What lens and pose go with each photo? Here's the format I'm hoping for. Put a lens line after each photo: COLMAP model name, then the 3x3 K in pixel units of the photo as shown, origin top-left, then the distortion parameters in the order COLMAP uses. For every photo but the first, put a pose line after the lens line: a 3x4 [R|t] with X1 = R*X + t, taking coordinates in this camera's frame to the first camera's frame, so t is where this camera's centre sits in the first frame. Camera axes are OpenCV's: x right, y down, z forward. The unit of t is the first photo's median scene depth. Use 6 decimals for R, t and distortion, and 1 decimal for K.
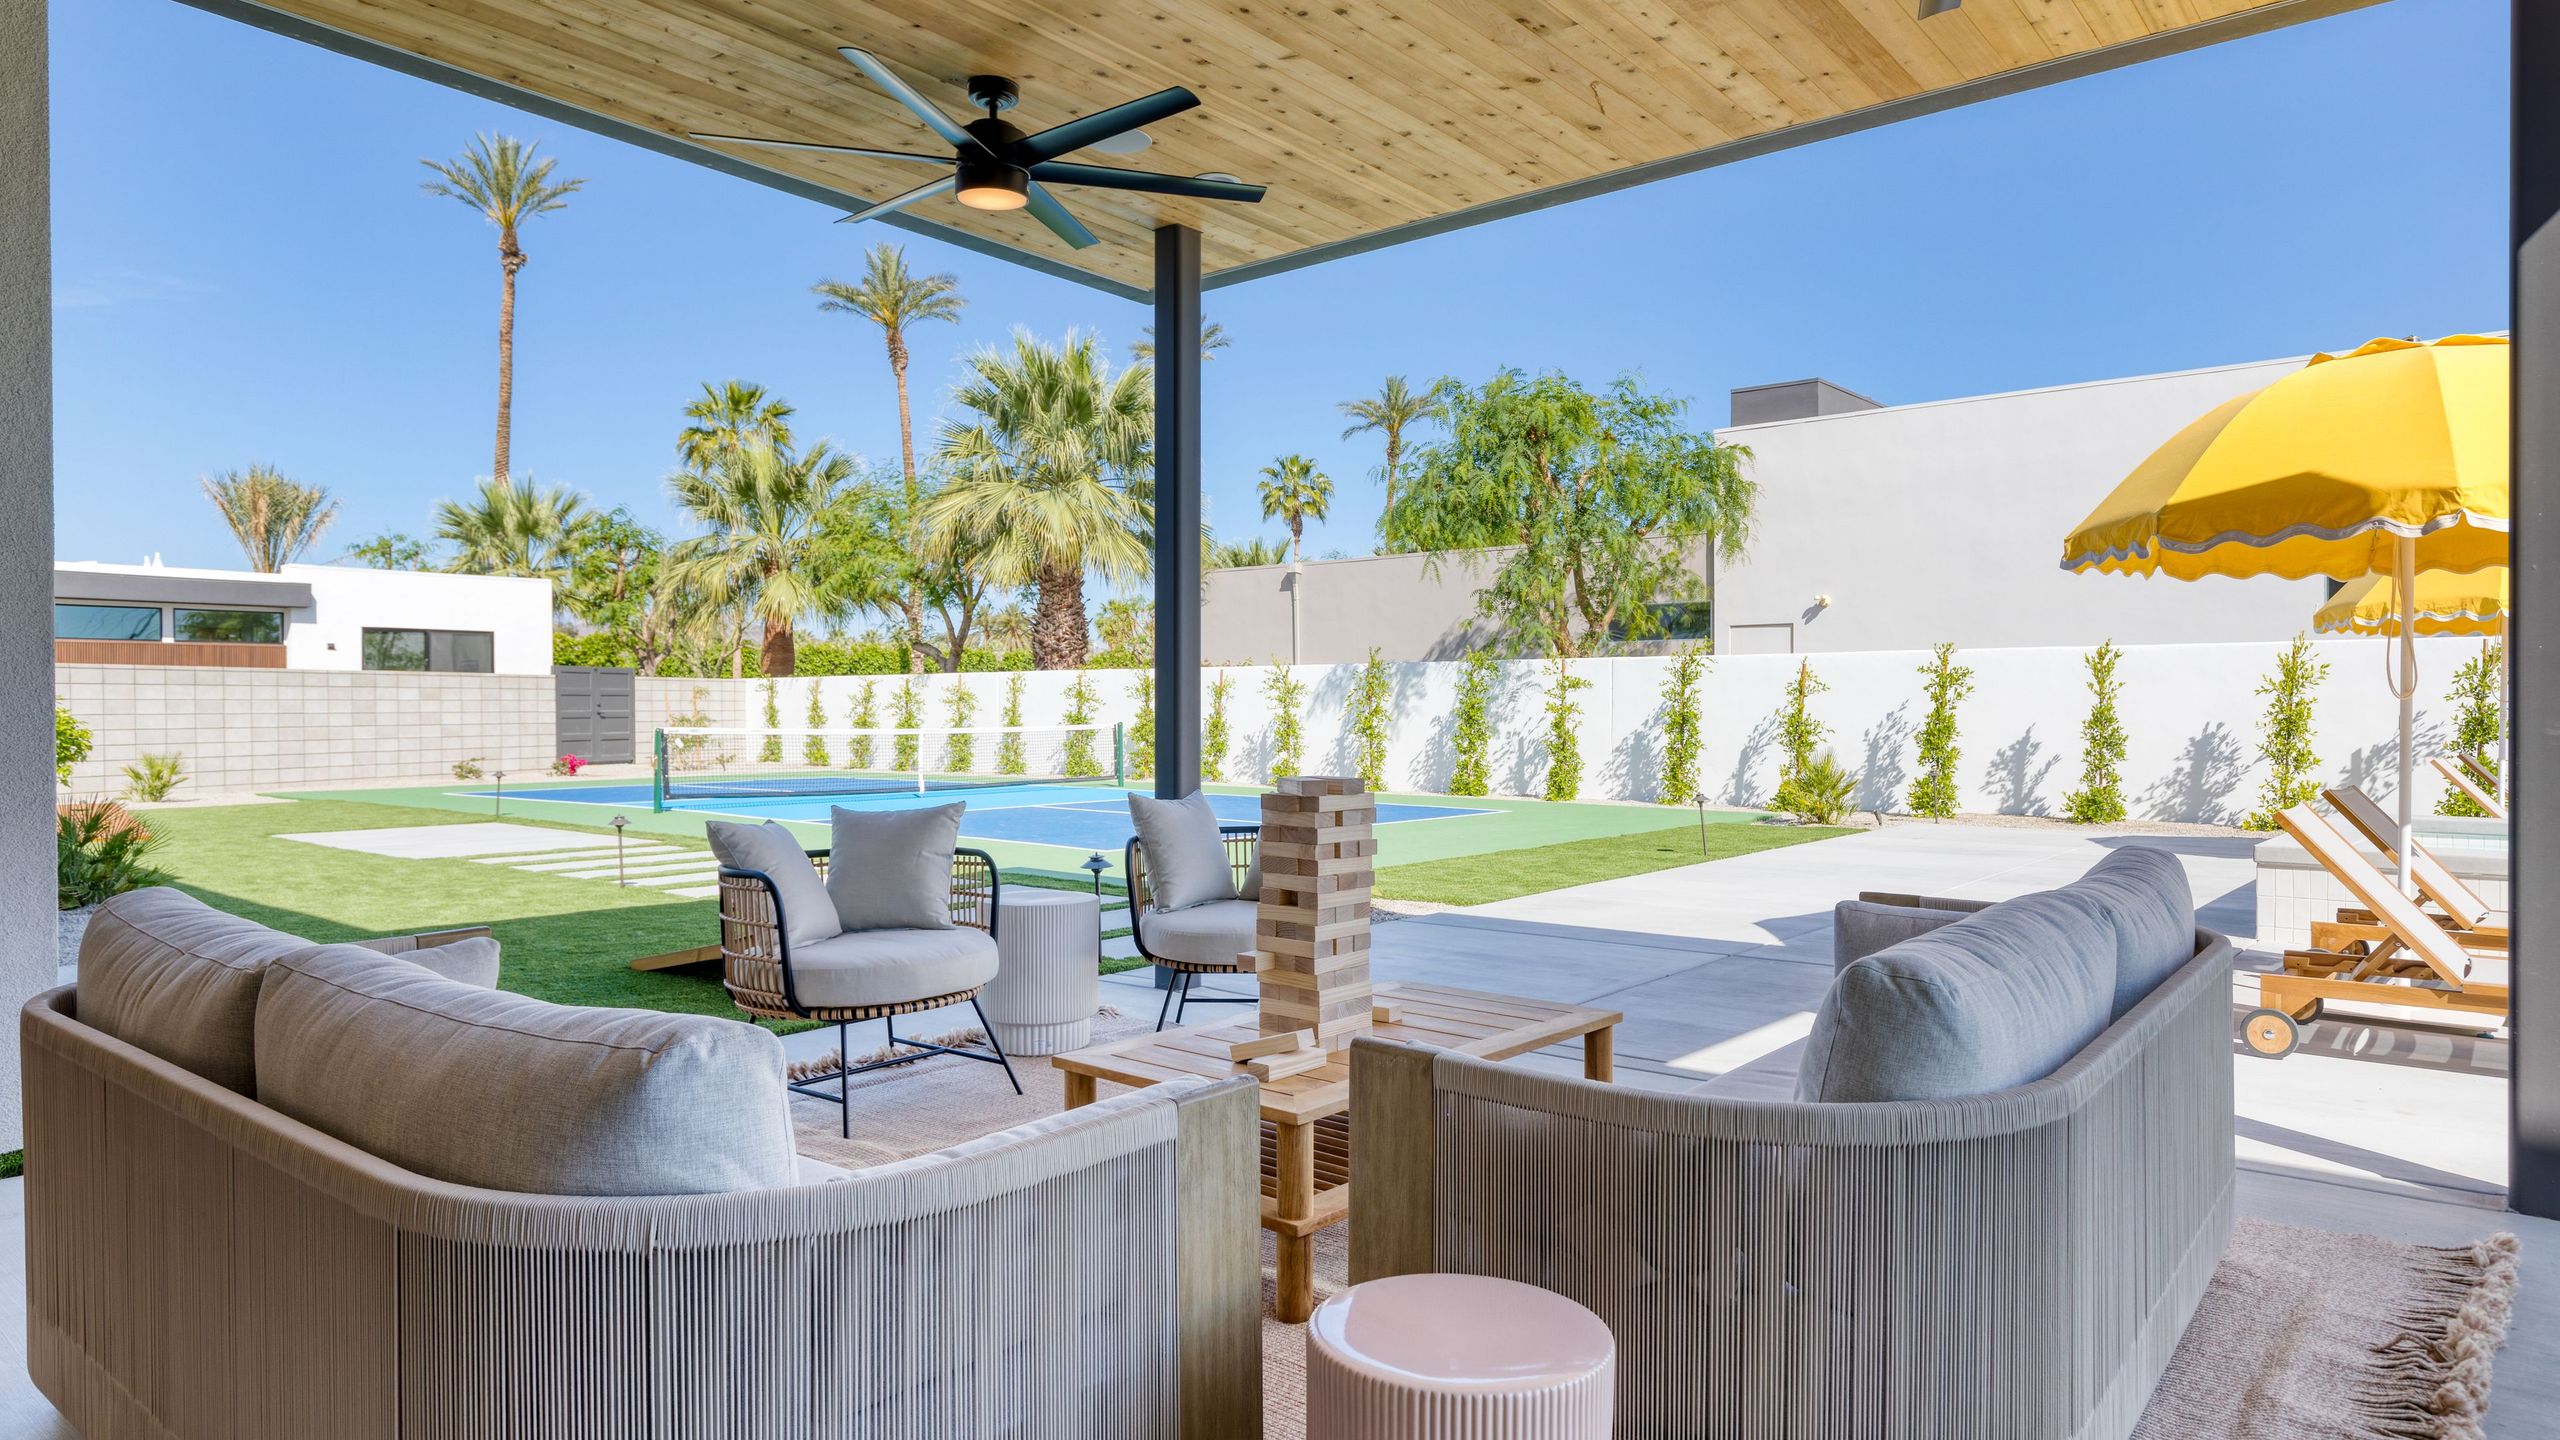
lens RADIAL K [[1549.1, 0, 1280.0], [0, 1549.1, 720.0], [0, 0, 1]] dist [0.002422, 0.000484]
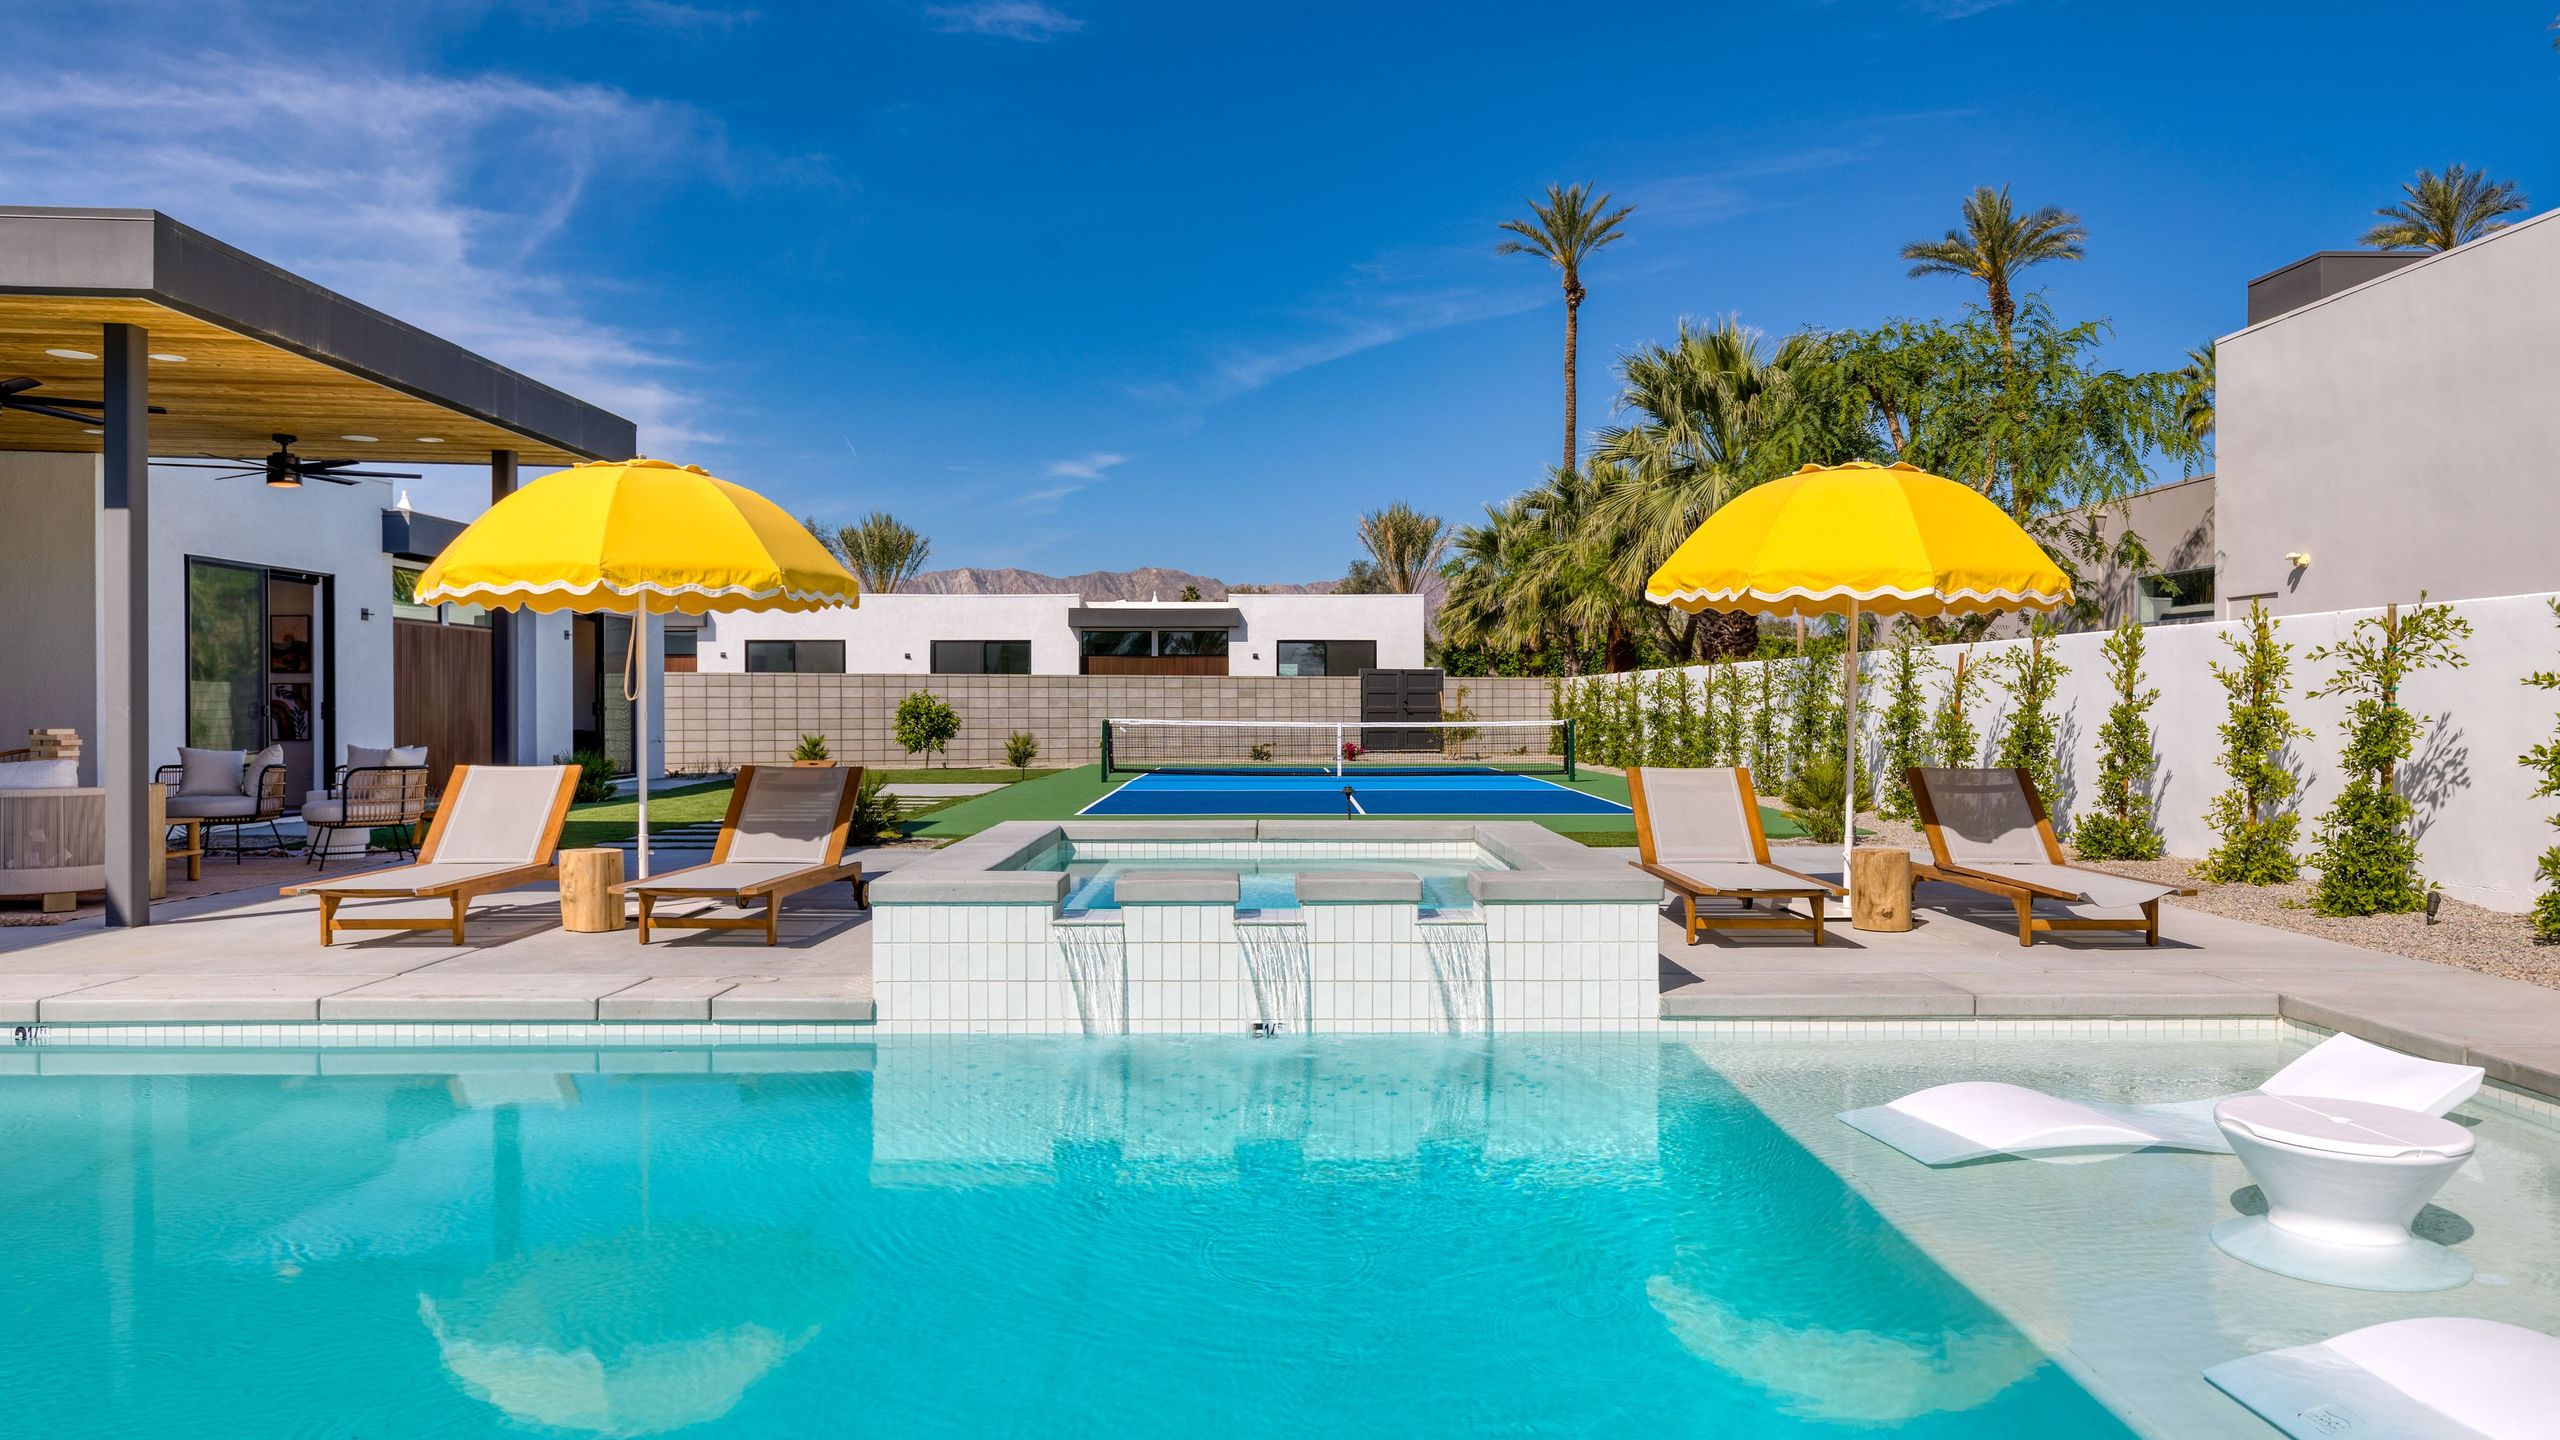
lens RADIAL K [[1728.0, 0, 1280.0], [0, 1728.0, 720.0], [0, 0, 1]] dist [-0.001573, 0.000120]
pose [[0.644360, 0.009044, -0.764669, 0.533647], [-0.007712, 0.999956, 0.005328, -0.002103], [0.764684, 0.002464, 0.644401, 0.091450]]
